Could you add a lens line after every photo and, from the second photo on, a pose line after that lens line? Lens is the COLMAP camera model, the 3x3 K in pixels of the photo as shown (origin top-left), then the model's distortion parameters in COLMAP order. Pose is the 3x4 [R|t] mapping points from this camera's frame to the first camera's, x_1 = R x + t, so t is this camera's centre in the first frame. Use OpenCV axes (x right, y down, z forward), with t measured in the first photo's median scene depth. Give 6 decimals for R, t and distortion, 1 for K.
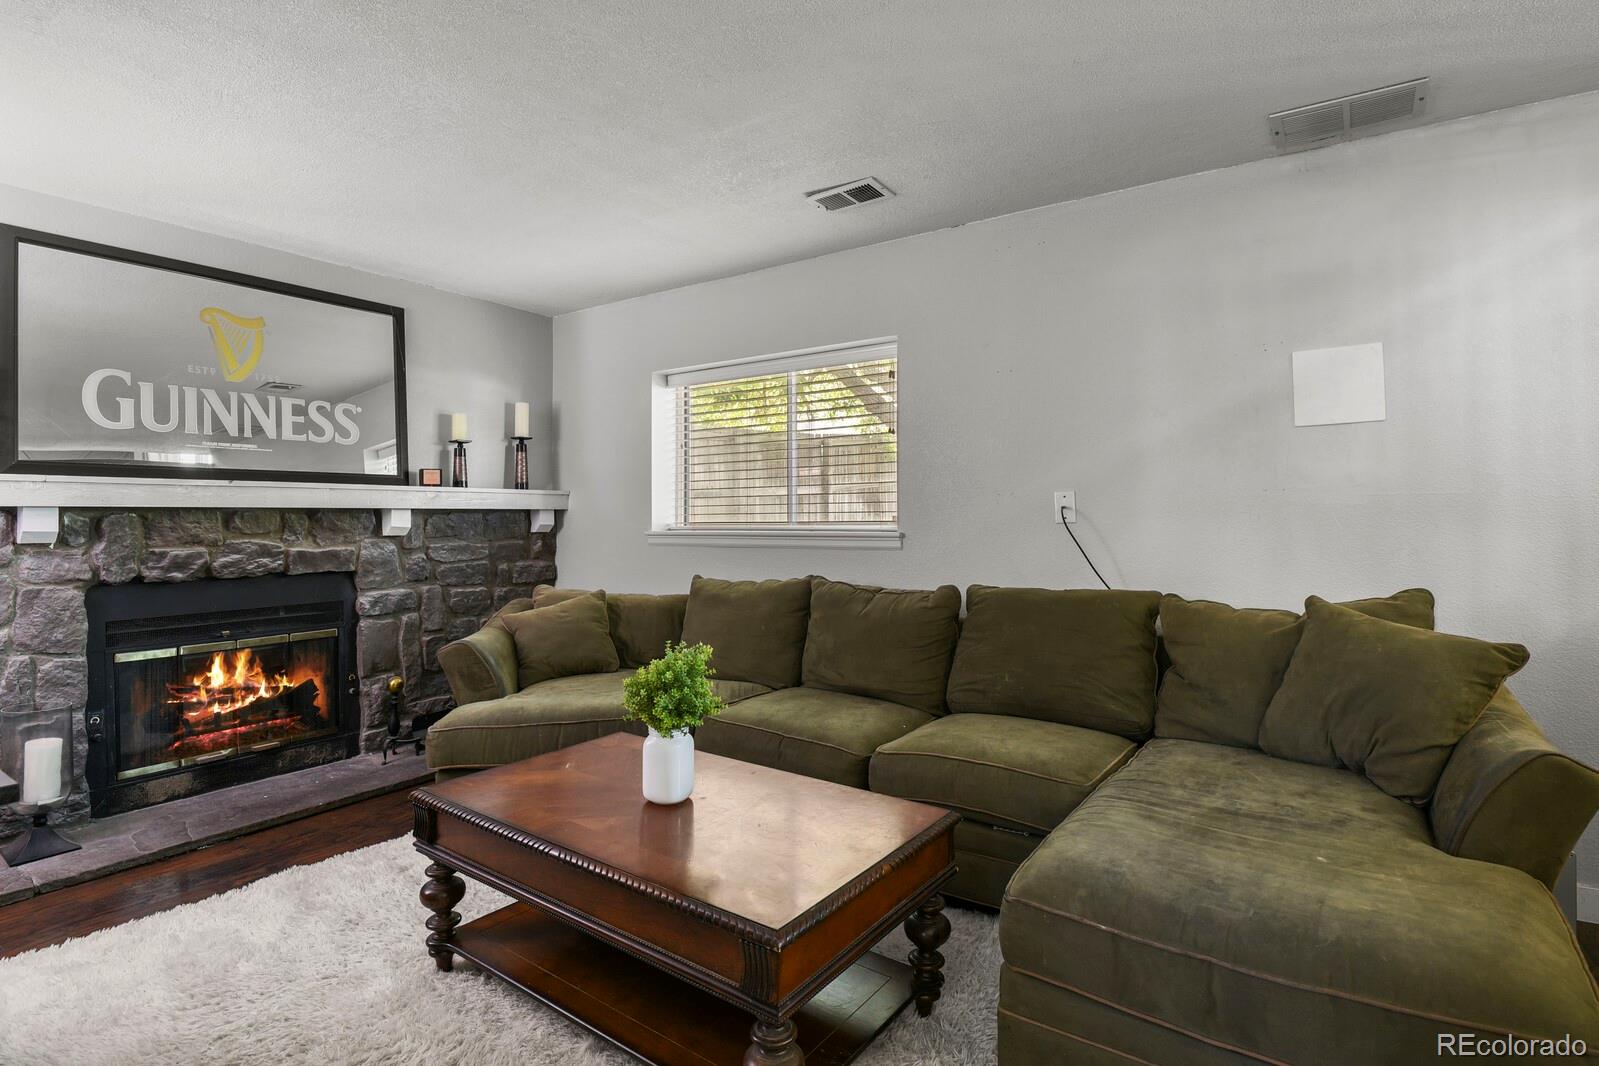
lens RADIAL K [[799.9, 0, 802.1], [0, 799.9, 516.5], [0, 0, 1]] dist [-0.024799, 0.000342]
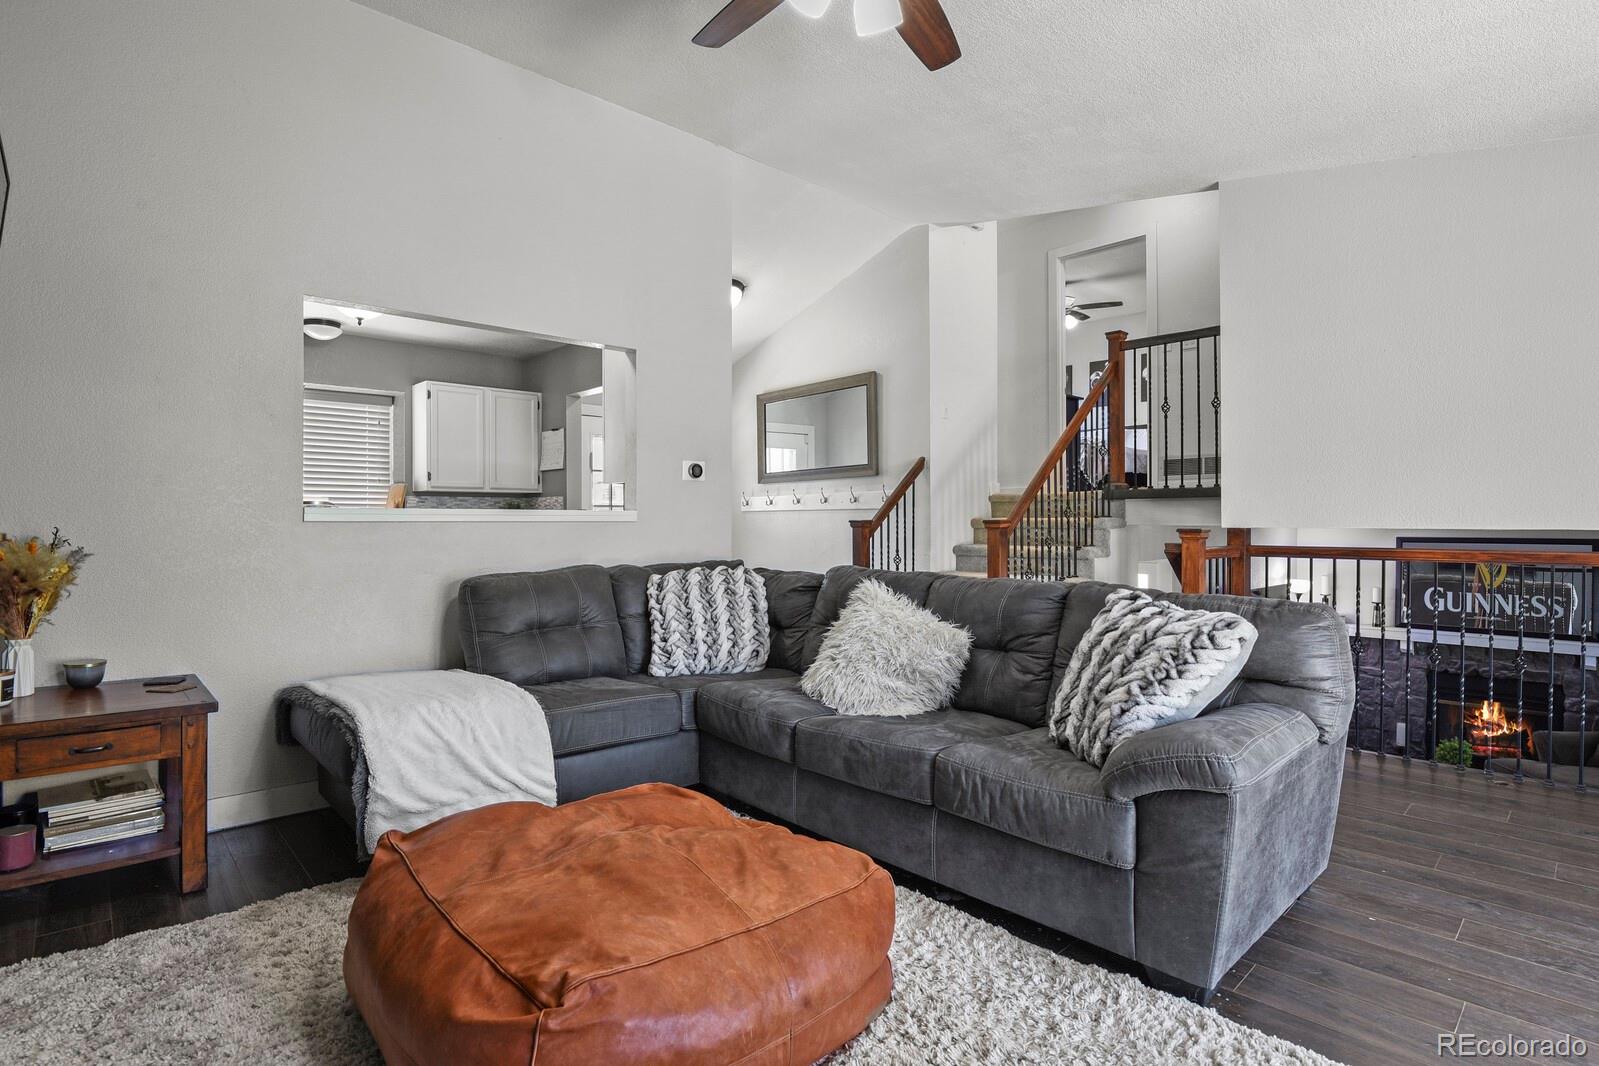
lens RADIAL K [[799.9, 0, 804.4], [0, 799.9, 526.1], [0, 0, 1]] dist [-0.024799, 0.000342]
pose [[-0.182546, 0.011856, -0.983126, 1.644805], [-0.004178, 0.999909, 0.012834, -0.337232], [0.983188, 0.006450, -0.182480, -0.451104]]
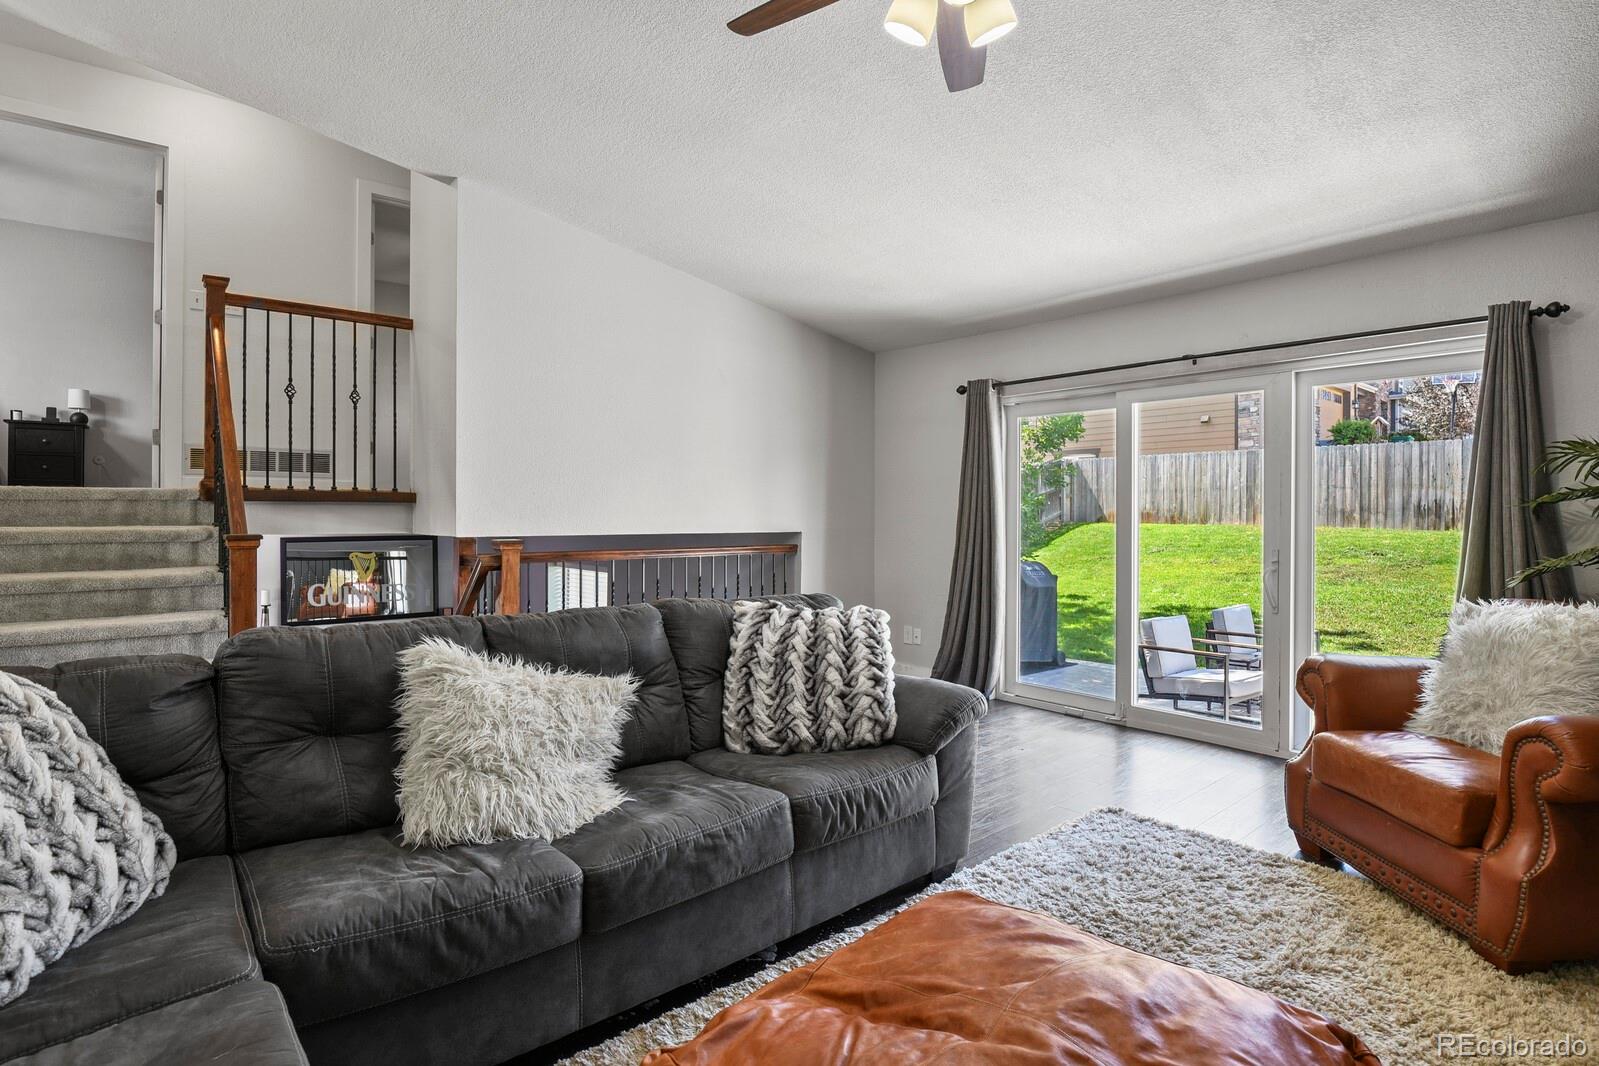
lens RADIAL K [[799.9, 0, 801.4], [0, 799.9, 525.9], [0, 0, 1]] dist [-0.024799, 0.000342]
pose [[0.969705, 0.014013, -0.243876, 1.145453], [-0.012139, 0.999884, 0.009184, -0.355487], [0.243976, -0.005945, 0.969763, -1.016701]]
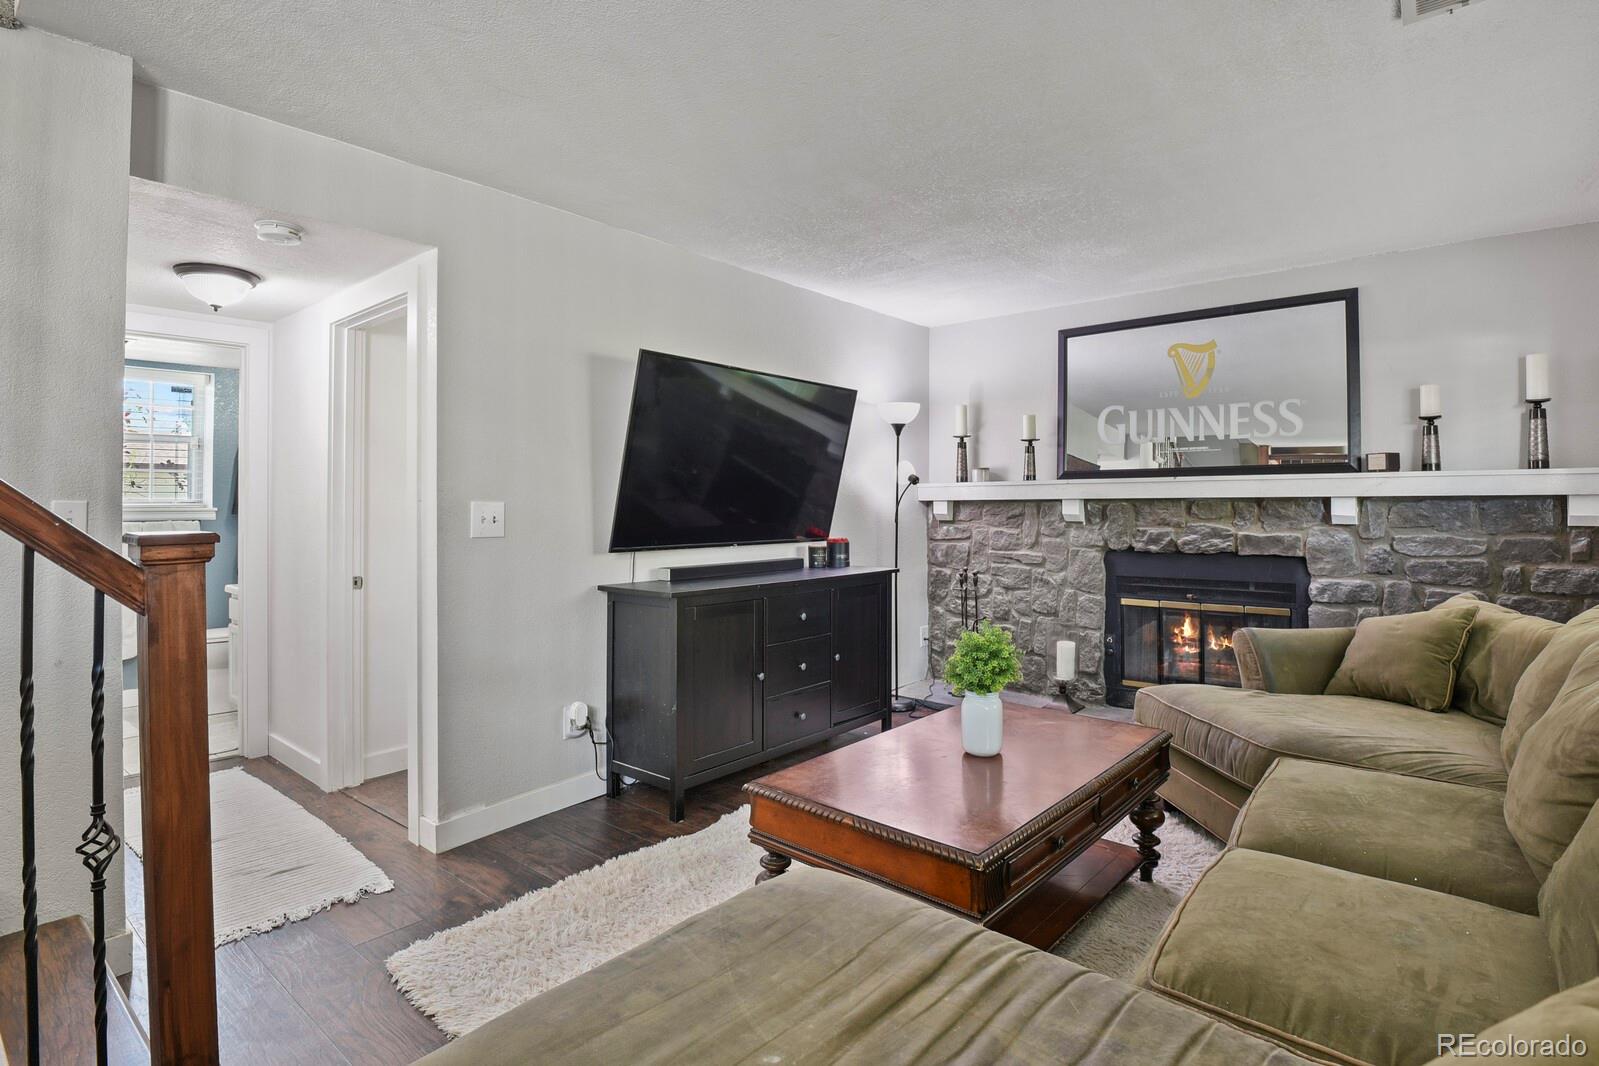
lens RADIAL K [[799.9, 0, 792.2], [0, 799.9, 501.3], [0, 0, 1]] dist [-0.024799, 0.000342]
pose [[-0.108493, -0.004651, -0.994086, 0.564734], [0.001011, 0.999988, -0.004789, 0.000016], [0.994097, -0.001525, -0.108487, 0.458867]]
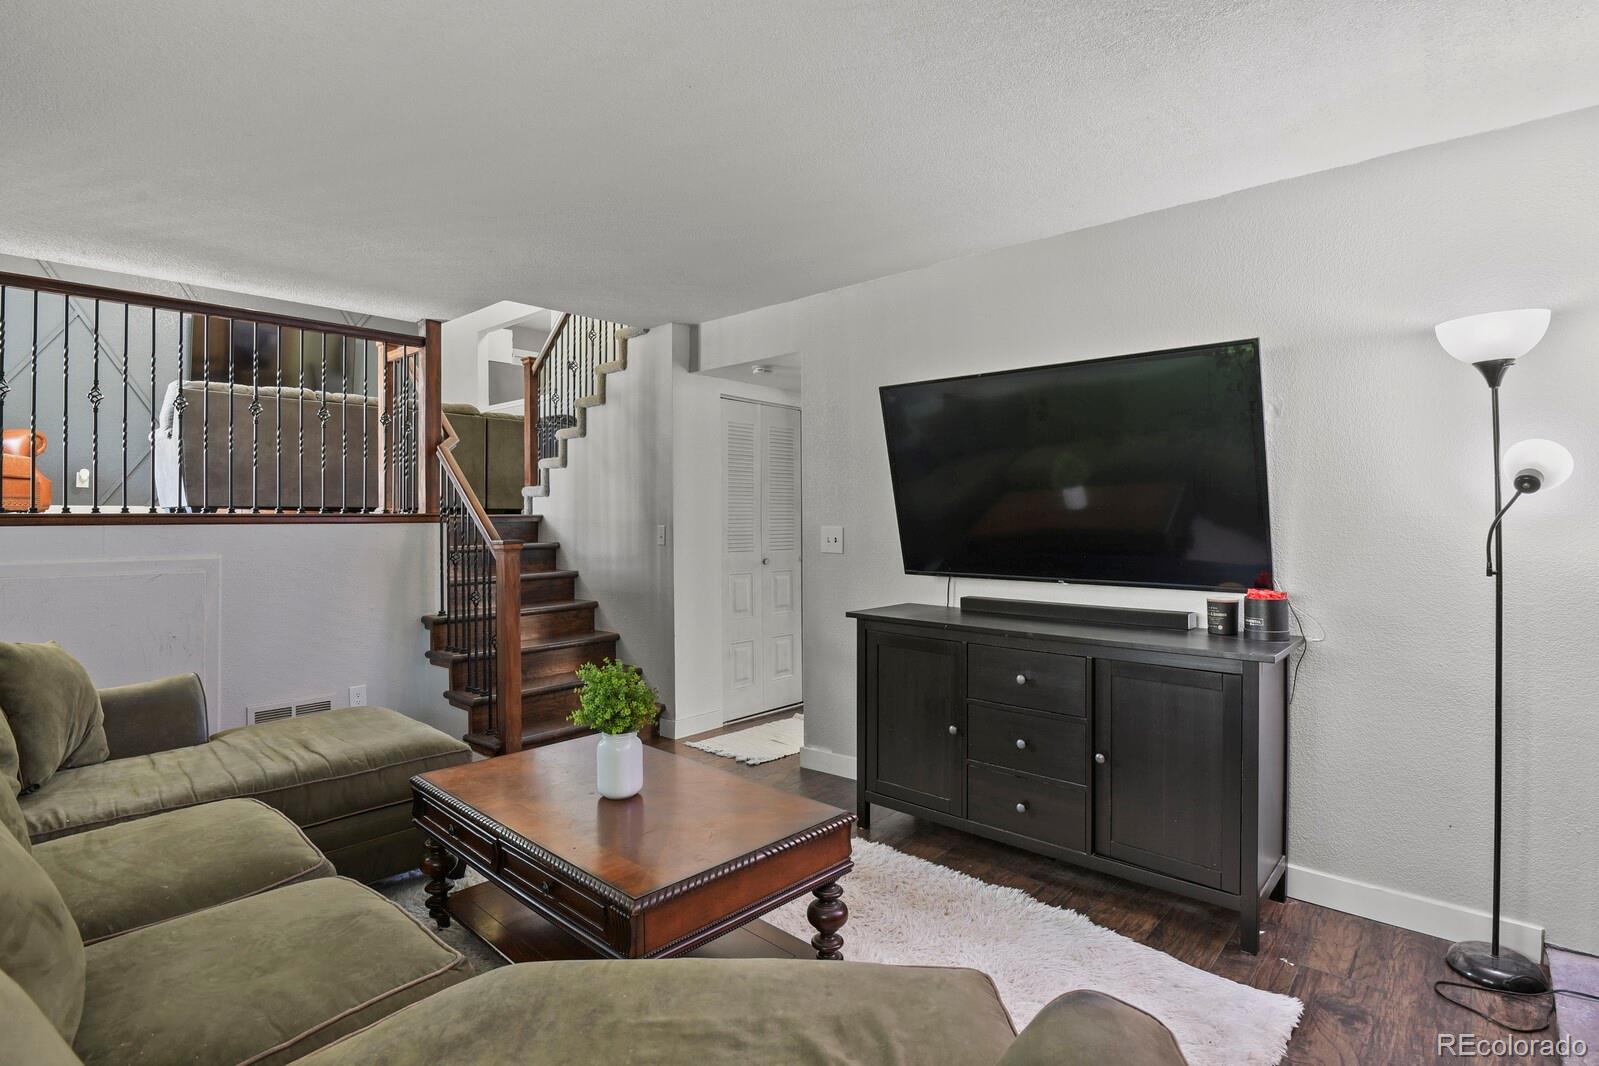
lens RADIAL K [[799.9, 0, 803.5], [0, 799.9, 527.9], [0, 0, 1]] dist [-0.024799, 0.000342]
pose [[-0.990655, 0.004384, 0.136322, -0.501084], [0.006974, 0.999804, 0.018527, -0.026765], [-0.136214, 0.019305, -0.990491, 1.284097]]
